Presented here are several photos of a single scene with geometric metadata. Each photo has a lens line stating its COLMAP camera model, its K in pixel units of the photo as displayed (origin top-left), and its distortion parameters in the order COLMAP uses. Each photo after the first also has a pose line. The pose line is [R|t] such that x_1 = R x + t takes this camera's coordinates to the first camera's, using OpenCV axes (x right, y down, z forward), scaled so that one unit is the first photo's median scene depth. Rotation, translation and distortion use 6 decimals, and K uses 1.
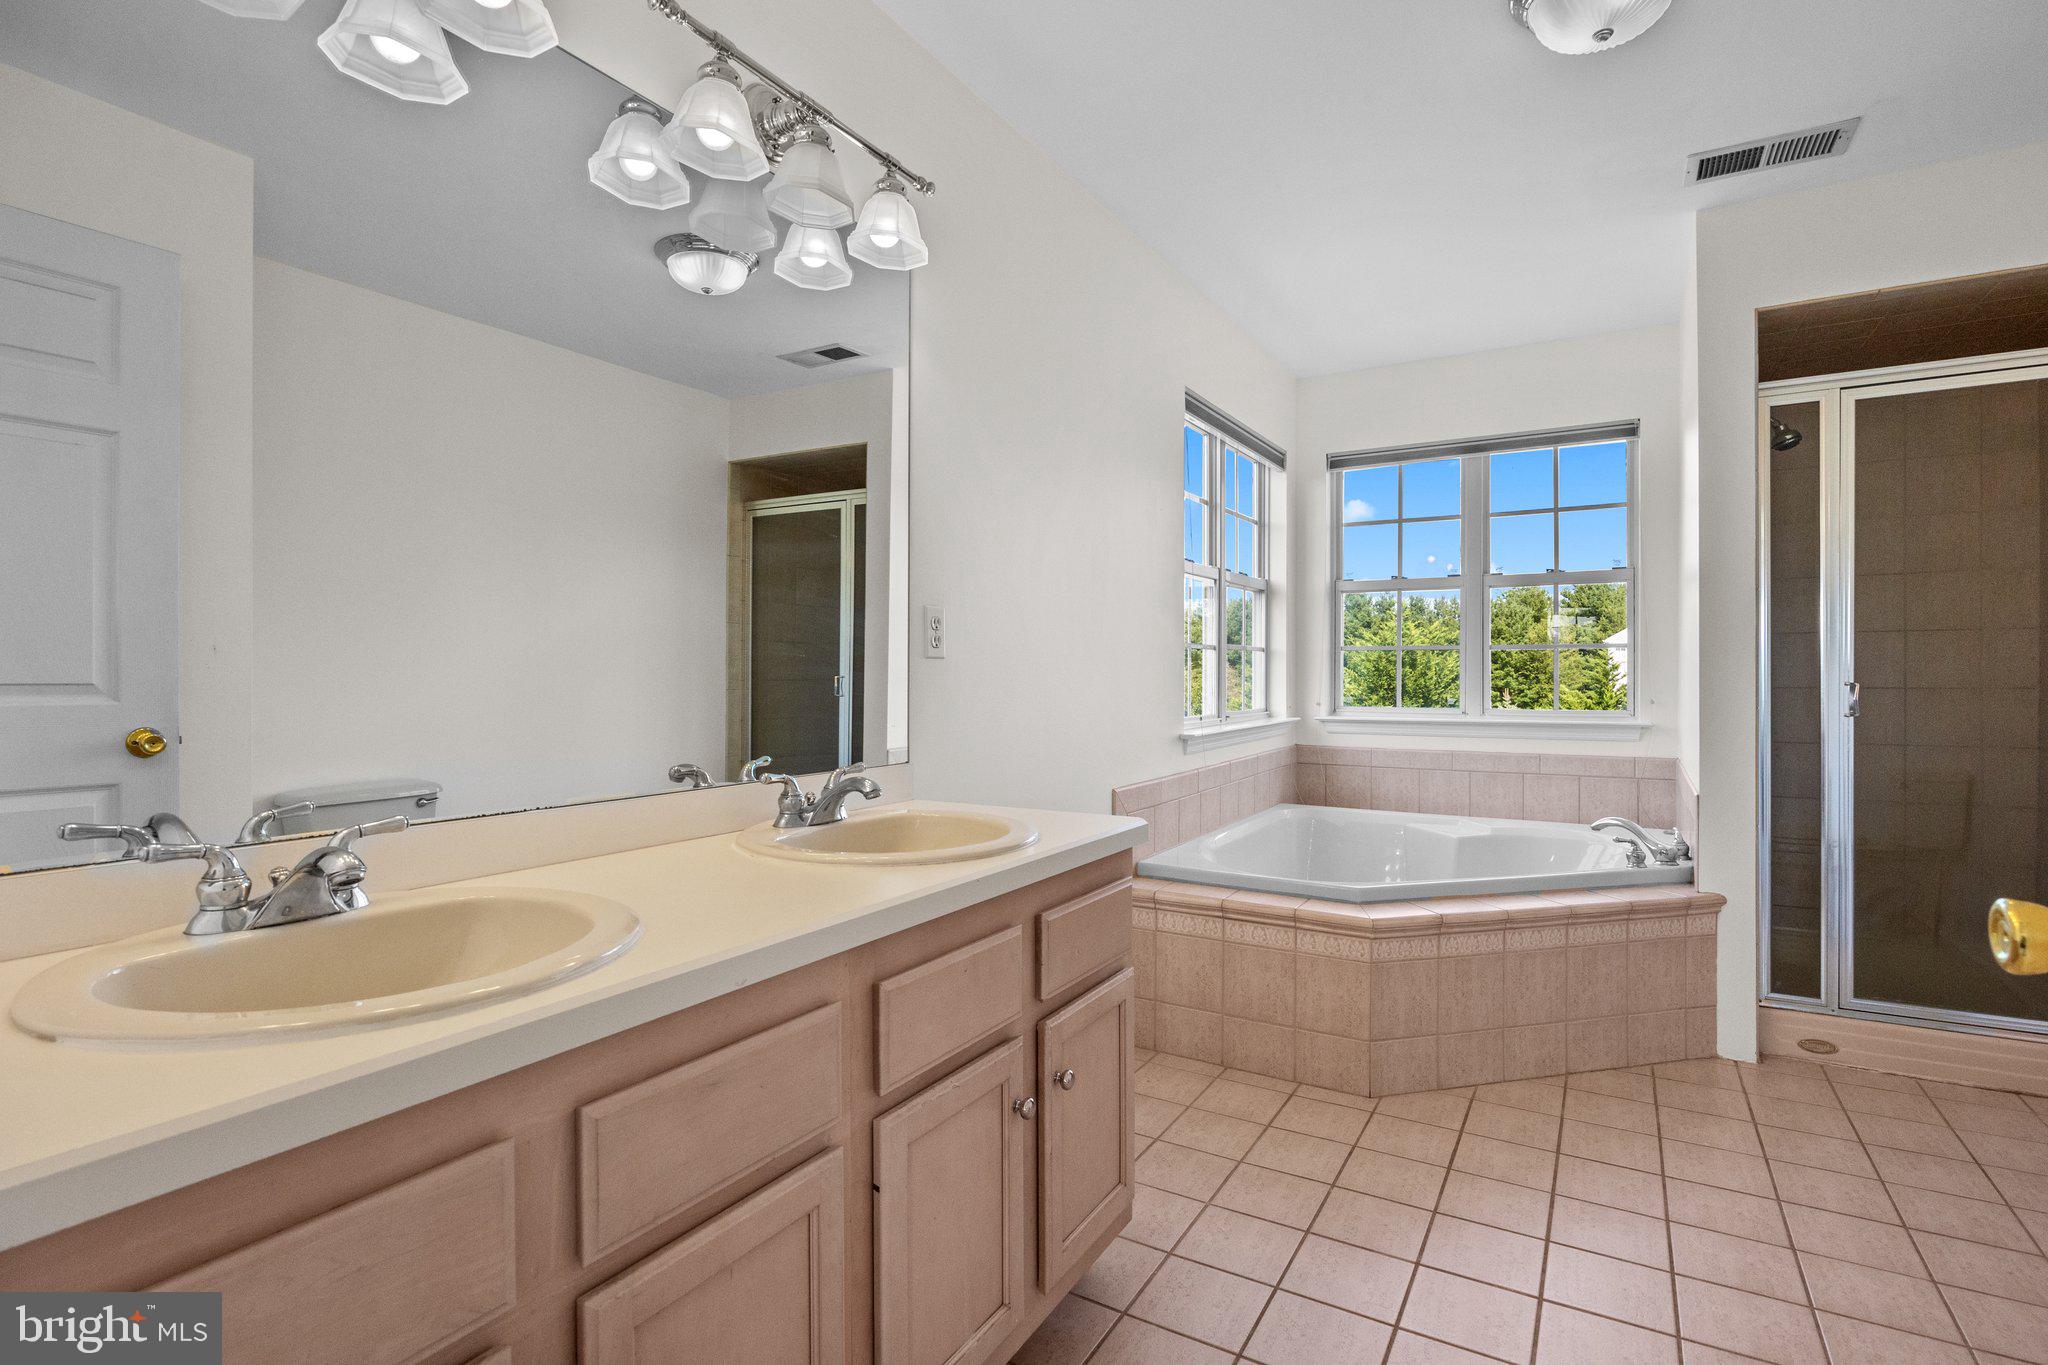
lens RADIAL K [[988.7, 0, 1022.0], [0, 988.7, 650.5], [0, 0, 1]] dist [-0.015472, 0.000651]
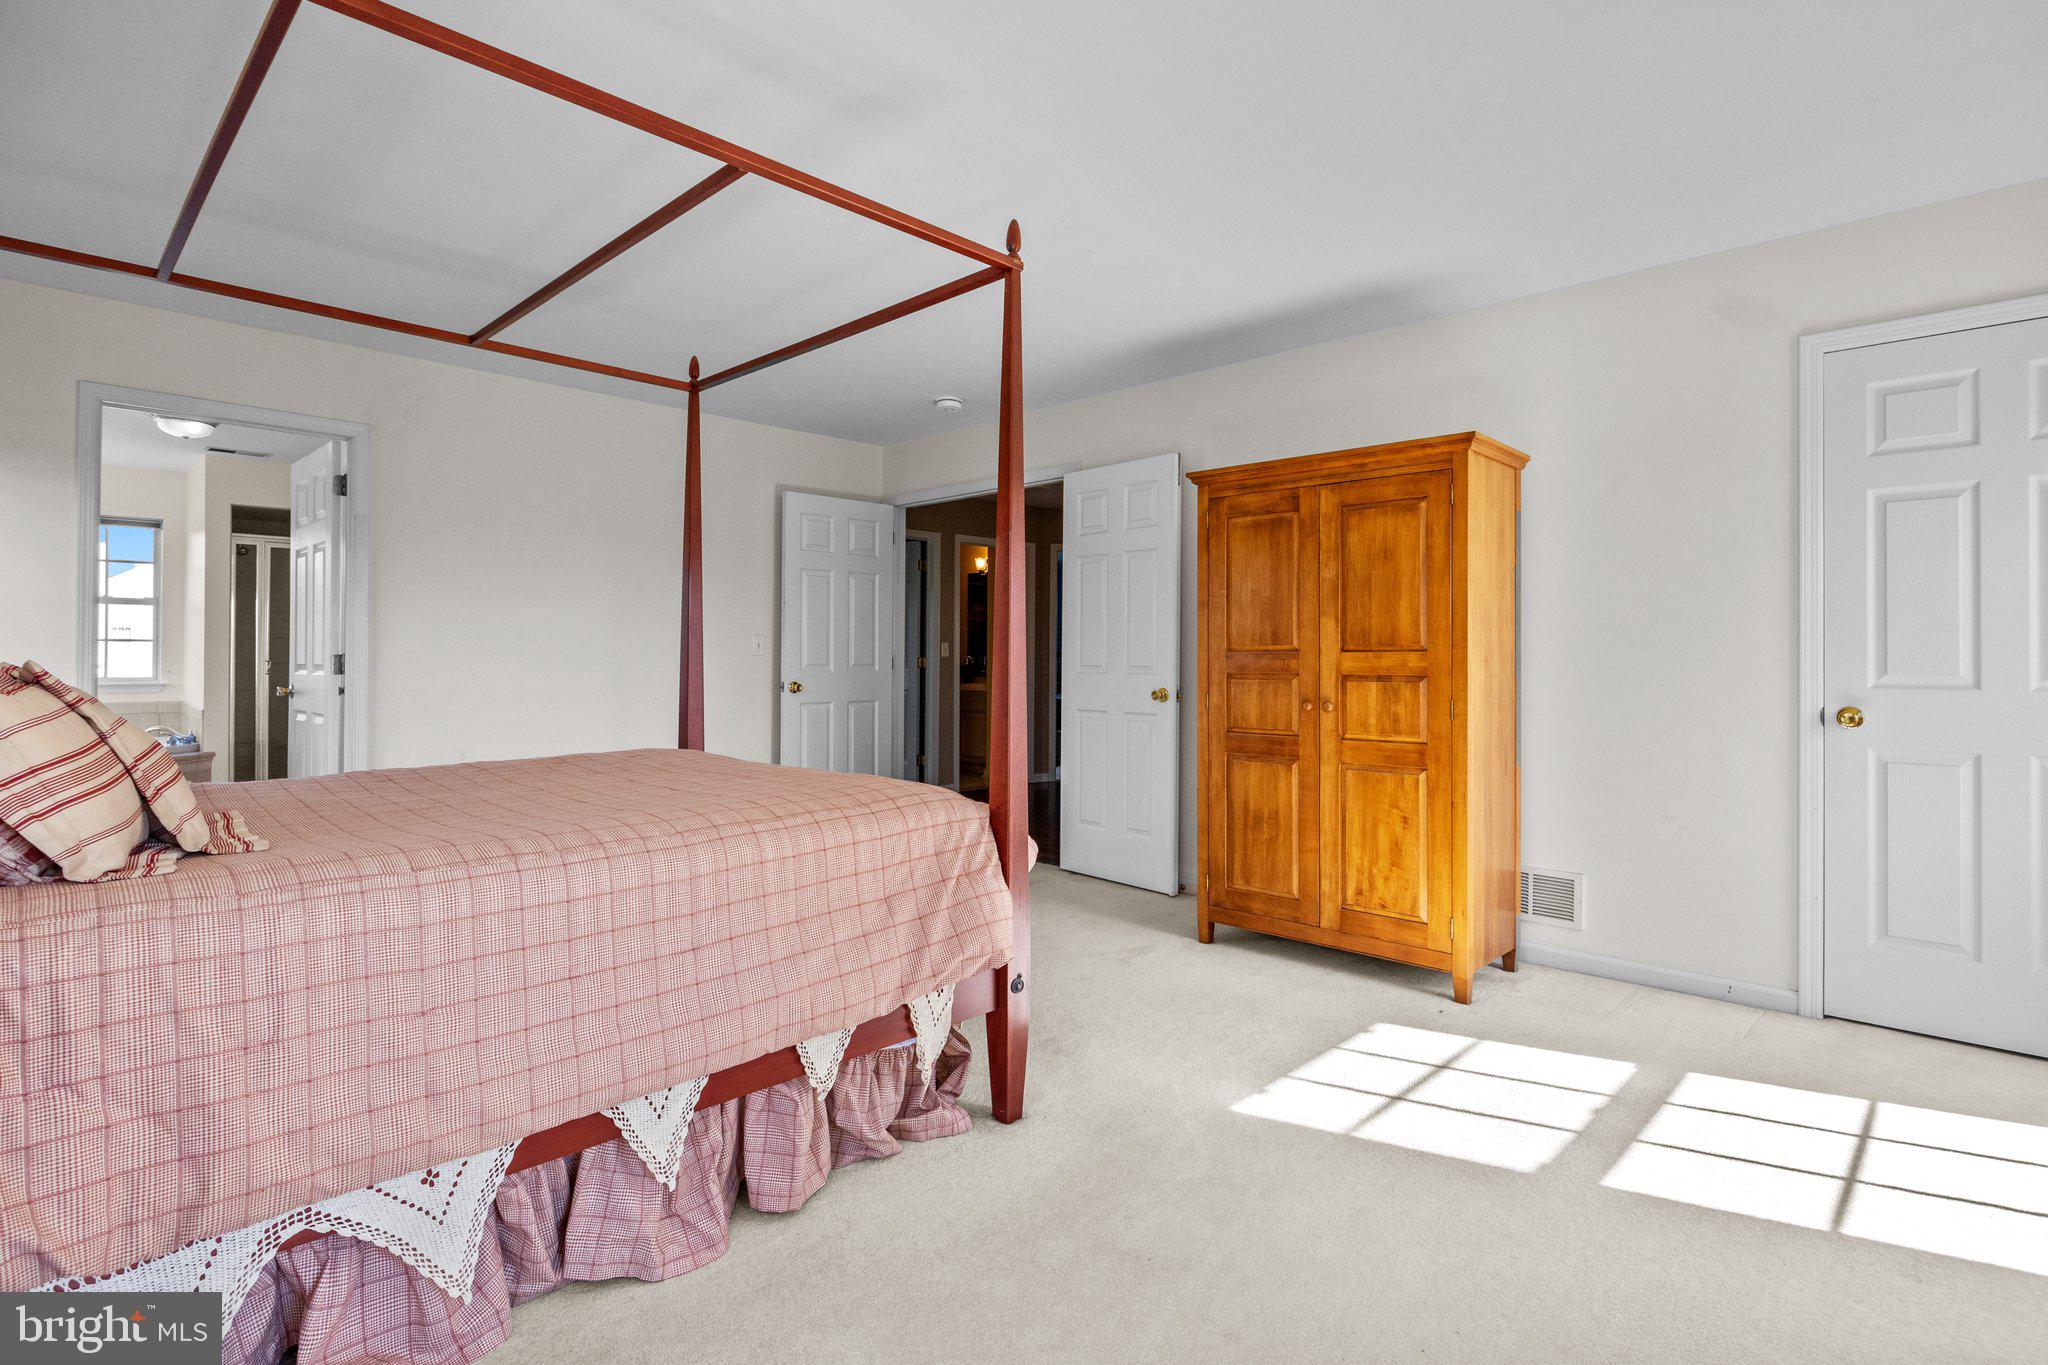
lens RADIAL K [[988.7, 0, 1022.0], [0, 988.7, 650.5], [0, 0, 1]] dist [-0.015472, 0.000651]
pose [[0.223352, -0.001888, 0.974736, -1.074760], [-0.016499, 0.999848, 0.005717, -0.034840], [-0.974598, -0.017359, 0.223287, -1.328970]]
